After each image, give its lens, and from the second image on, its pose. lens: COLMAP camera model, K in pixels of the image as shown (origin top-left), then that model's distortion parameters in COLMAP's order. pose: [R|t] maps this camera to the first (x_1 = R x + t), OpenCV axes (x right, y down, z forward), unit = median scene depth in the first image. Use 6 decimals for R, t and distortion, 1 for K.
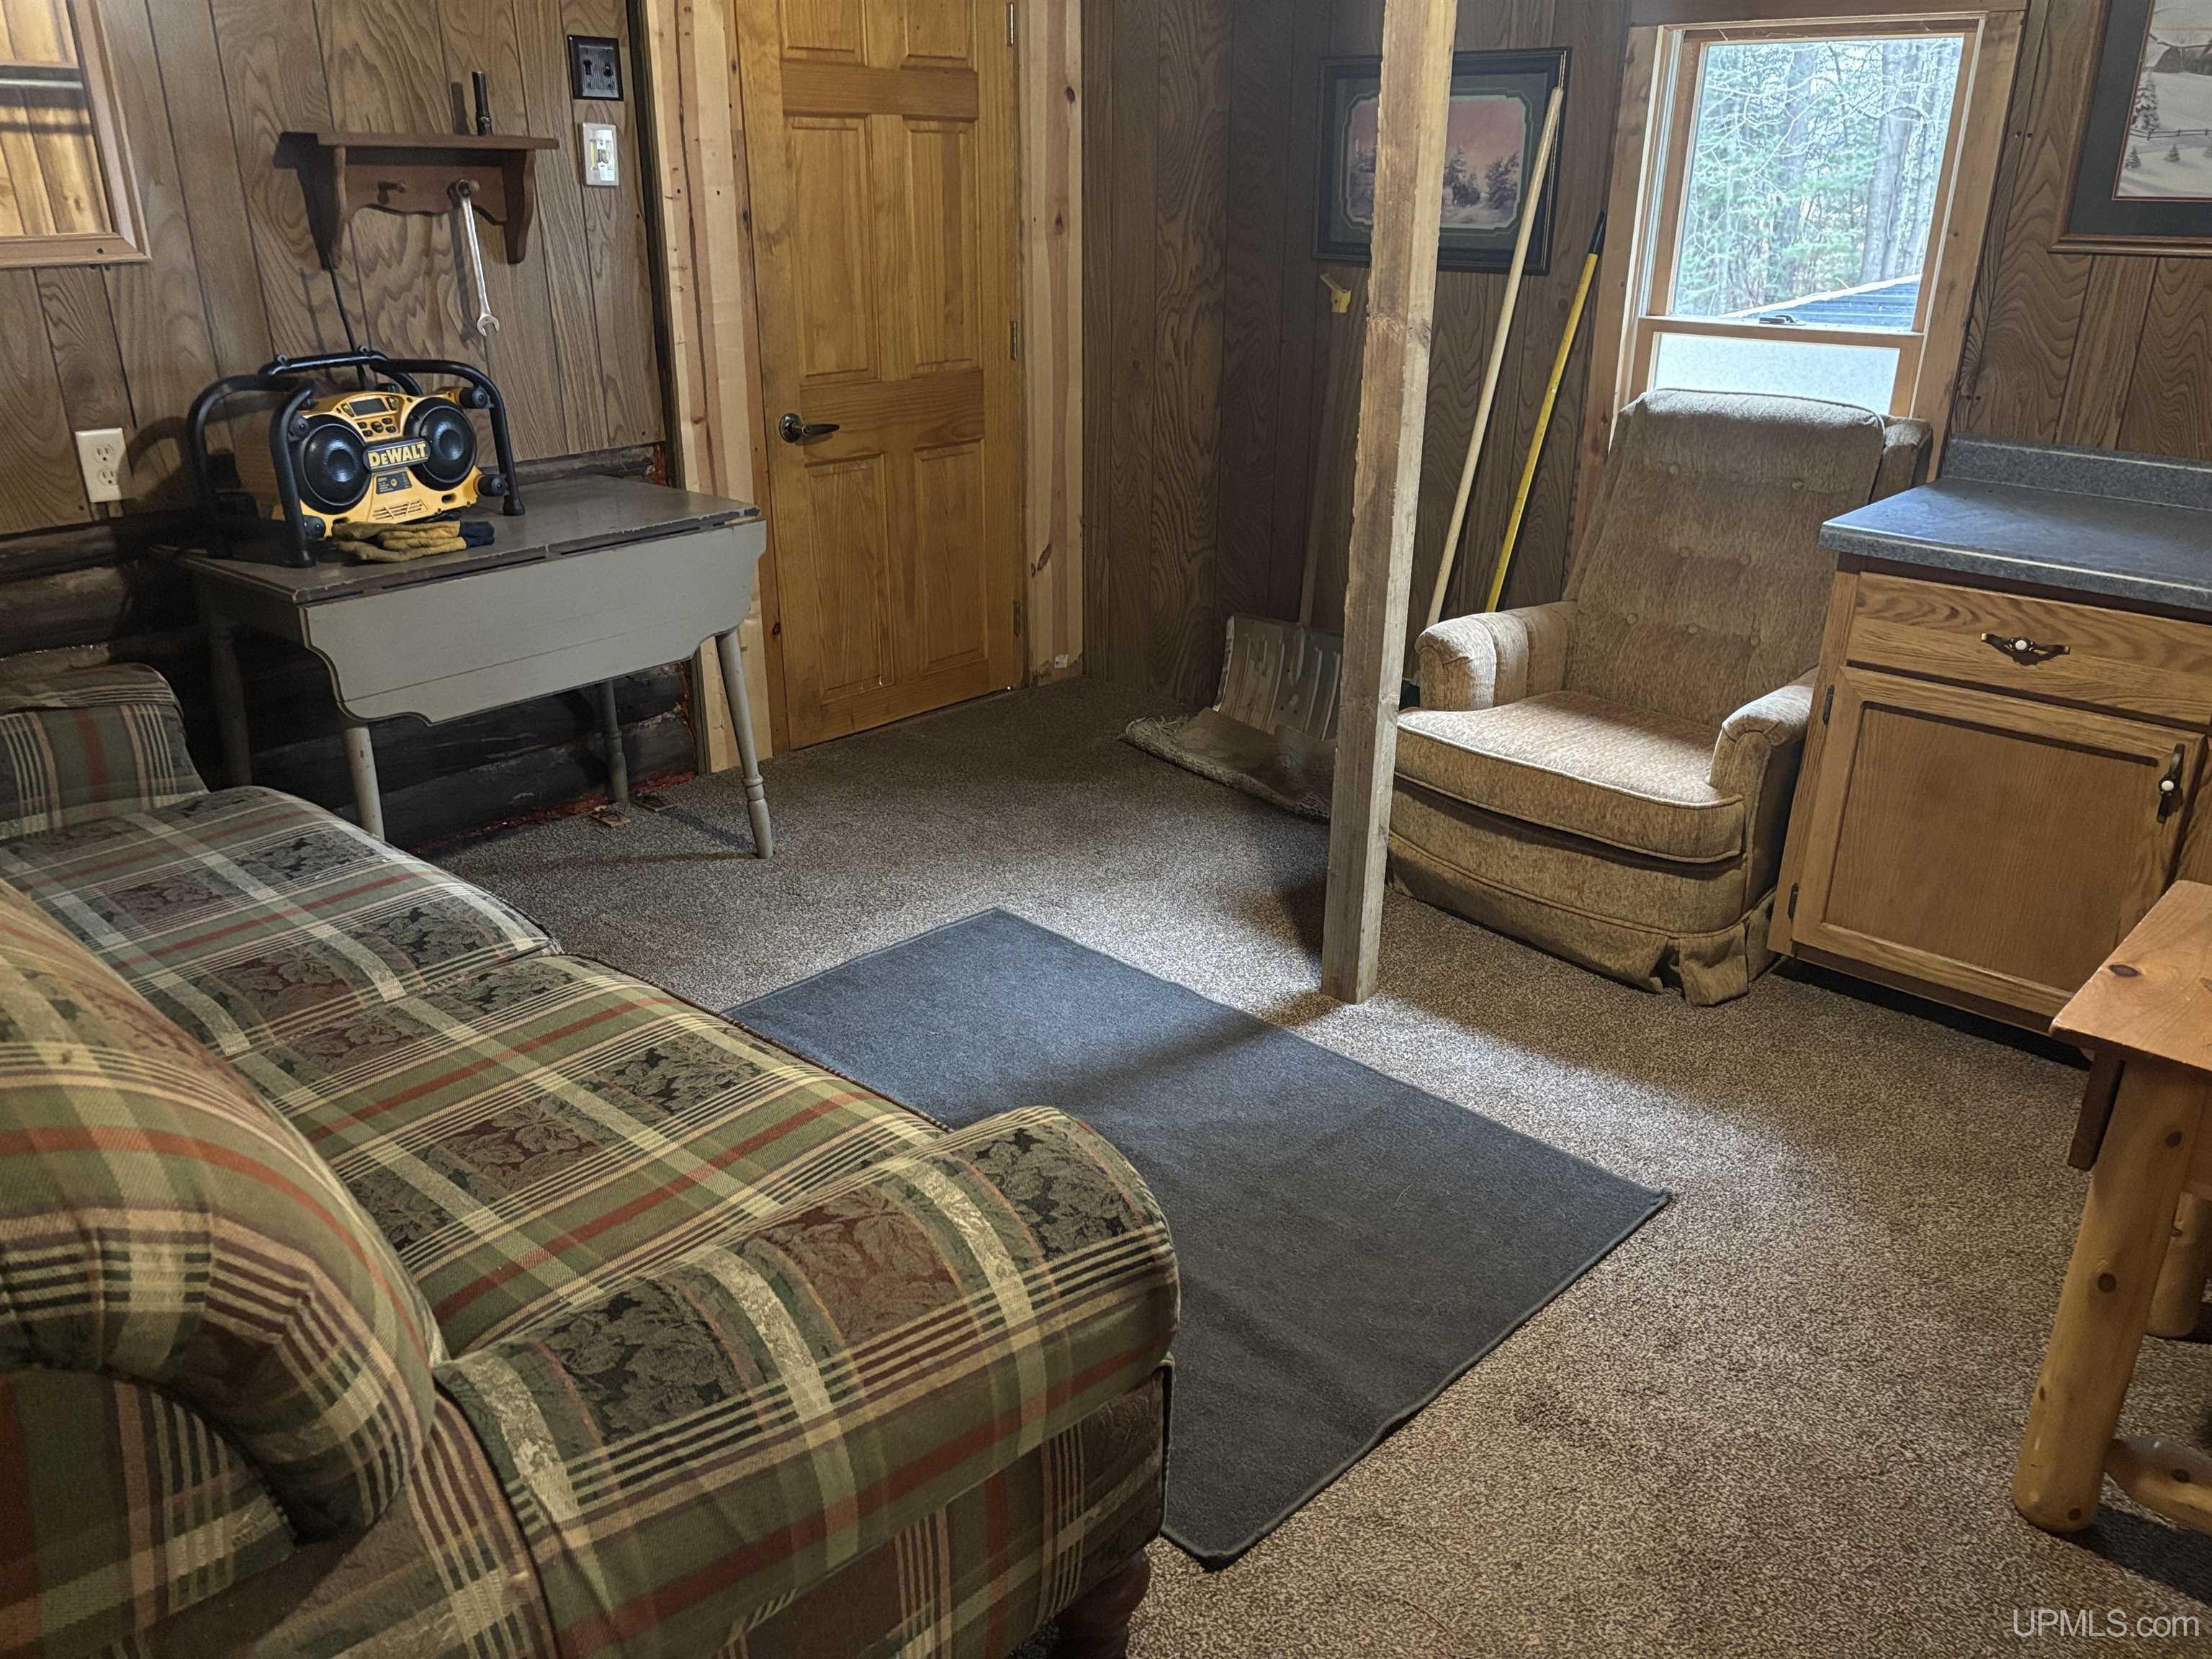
lens RADIAL K [[1686.2, 0, 1096.2], [0, 1686.2, 834.4], [0, 0, 1]] dist [0.046667, -0.013351]
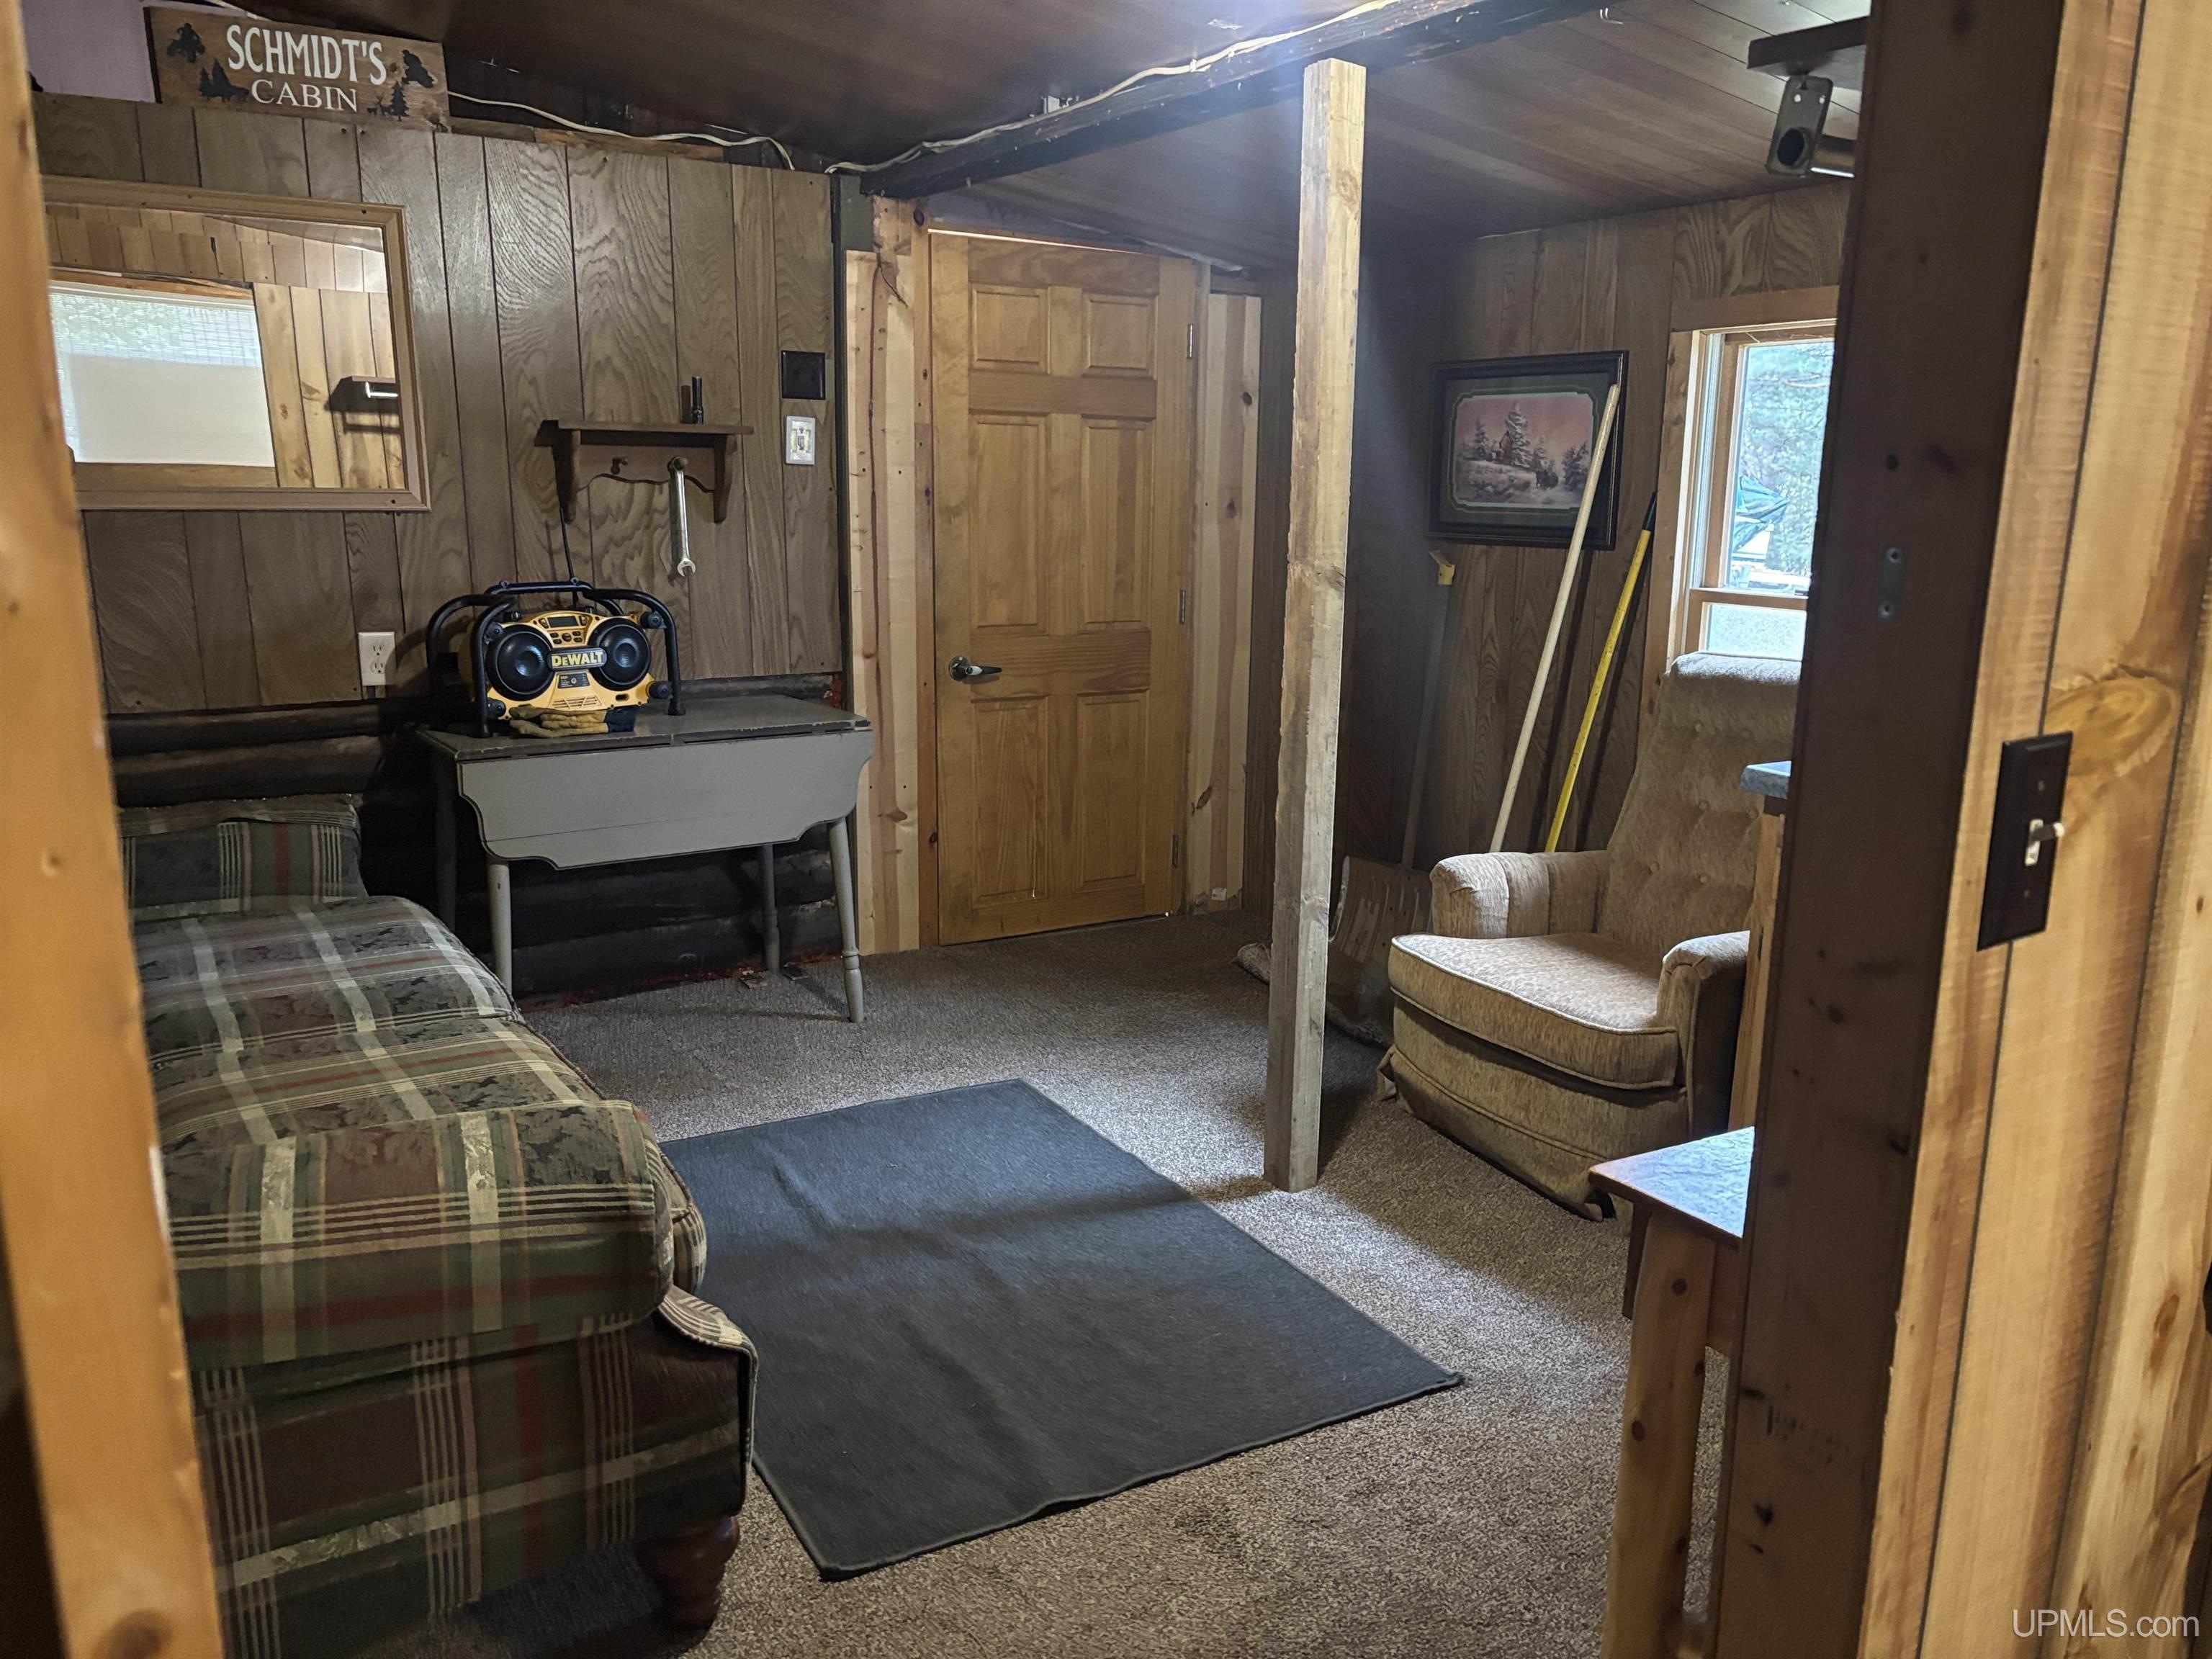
lens RADIAL K [[1686.2, 0, 1096.2], [0, 1686.2, 834.4], [0, 0, 1]] dist [0.046667, -0.013351]
pose [[0.961605, 0.064973, -0.266634, 0.295784], [-0.110029, 0.981341, -0.157684, 0.059188], [0.251414, 0.180967, 0.950811, -0.073662]]
